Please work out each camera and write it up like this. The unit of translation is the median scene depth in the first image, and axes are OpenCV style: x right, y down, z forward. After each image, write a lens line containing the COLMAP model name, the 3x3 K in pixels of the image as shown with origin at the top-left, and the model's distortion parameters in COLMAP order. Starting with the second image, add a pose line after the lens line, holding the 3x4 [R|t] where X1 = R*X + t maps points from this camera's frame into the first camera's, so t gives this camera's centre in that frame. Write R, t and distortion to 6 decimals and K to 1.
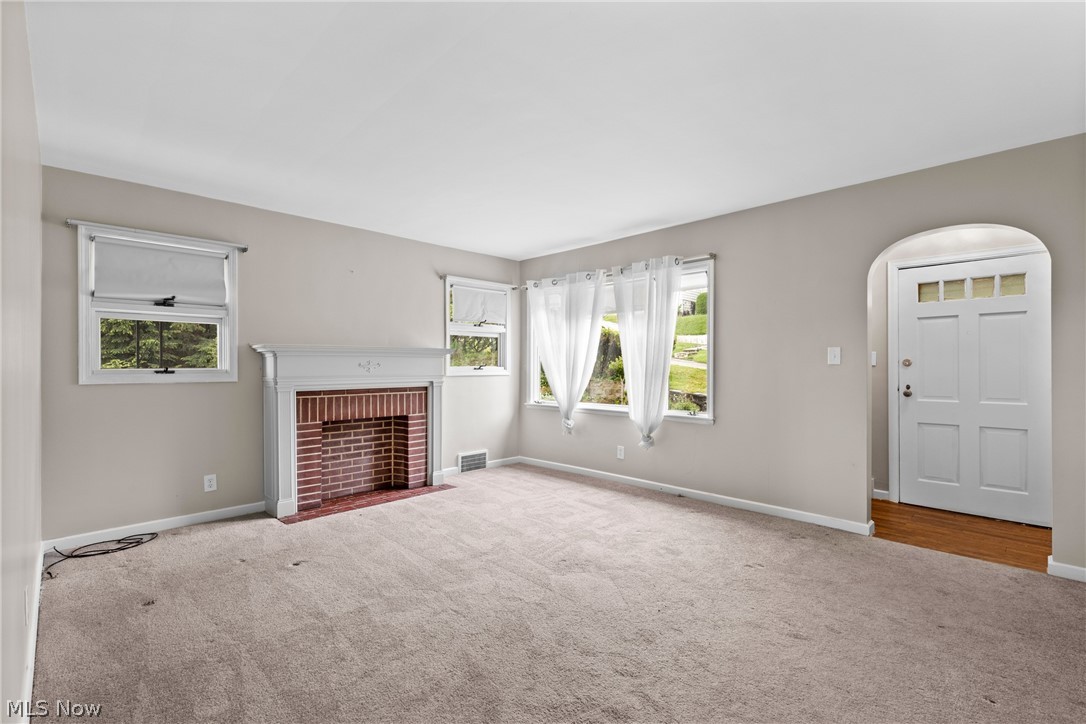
lens RADIAL K [[488.4, 0, 540.3], [0, 488.4, 367.7], [0, 0, 1]] dist [0.007189, -0.001895]
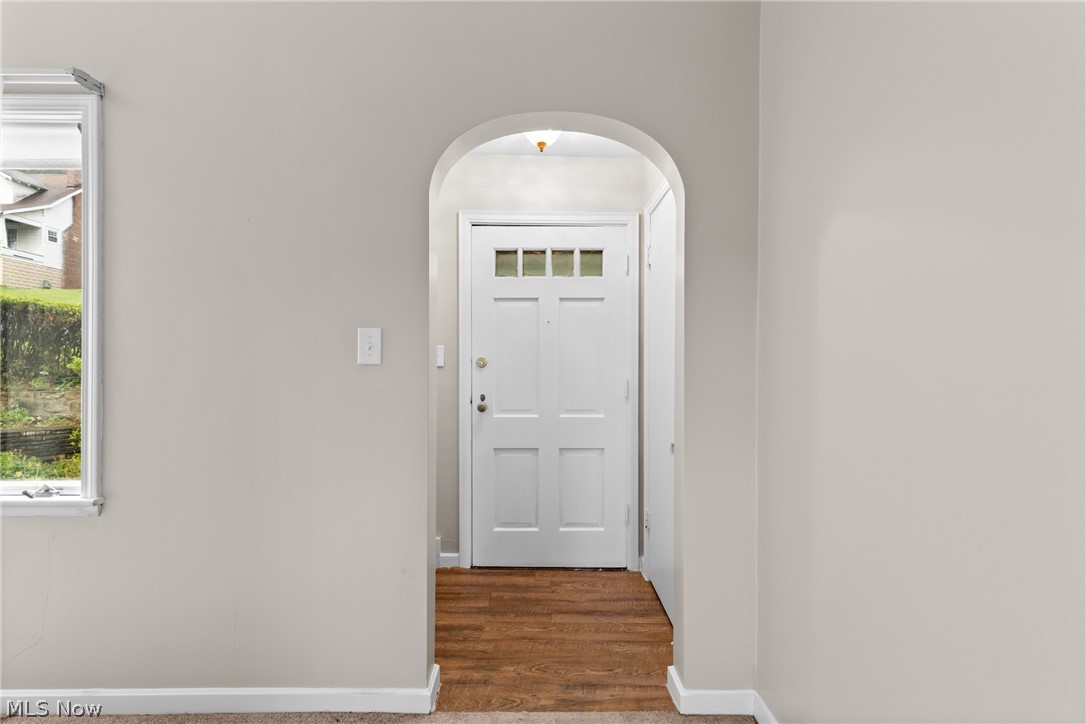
lens RADIAL K [[488.4, 0, 545.7], [0, 488.4, 363.8], [0, 0, 1]] dist [0.007189, -0.001895]
pose [[0.693564, 0.006507, 0.720366, 0.331107], [-0.001336, 0.999969, -0.007746, -0.003289], [-0.720394, 0.004410, 0.693551, 0.480523]]
